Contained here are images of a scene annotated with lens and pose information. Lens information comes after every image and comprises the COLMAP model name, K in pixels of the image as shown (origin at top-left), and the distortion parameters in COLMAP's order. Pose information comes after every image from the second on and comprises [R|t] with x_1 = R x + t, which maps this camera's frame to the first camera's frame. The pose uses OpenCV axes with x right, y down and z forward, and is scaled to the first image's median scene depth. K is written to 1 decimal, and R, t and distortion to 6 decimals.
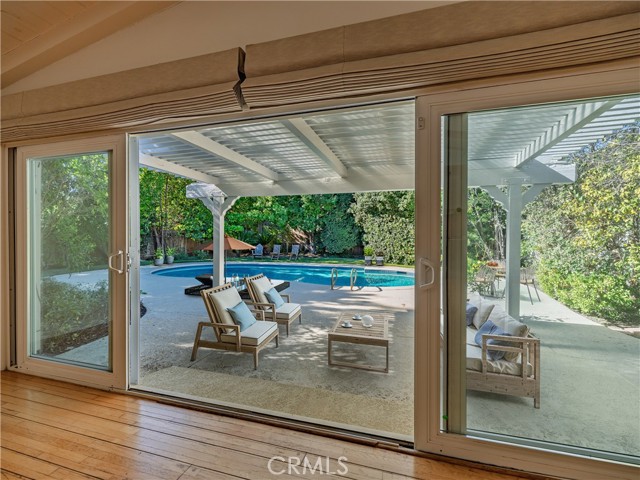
lens RADIAL K [[291.9, 0, 320.6], [0, 291.9, 240.8], [0, 0, 1]] dist [-0.001637, -0.001160]
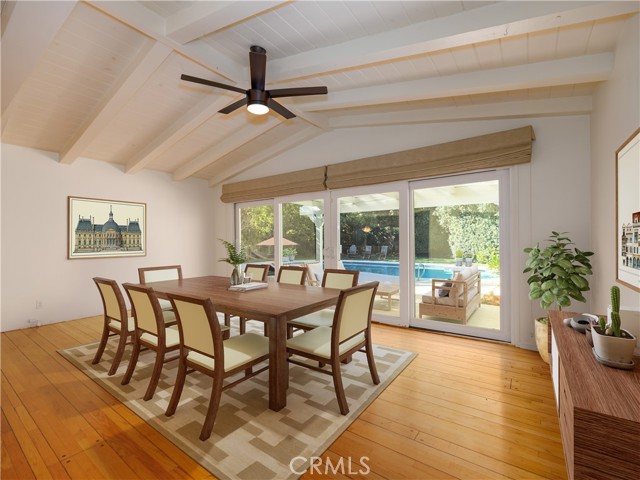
lens RADIAL K [[291.9, 0, 323.1], [0, 291.9, 239.1], [0, 0, 1]] dist [-0.001637, -0.001160]
pose [[0.945879, -0.013318, -0.324245, 0.064328], [0.010441, 0.999889, -0.010609, -0.001889], [0.324351, 0.006649, 0.945913, -0.172216]]
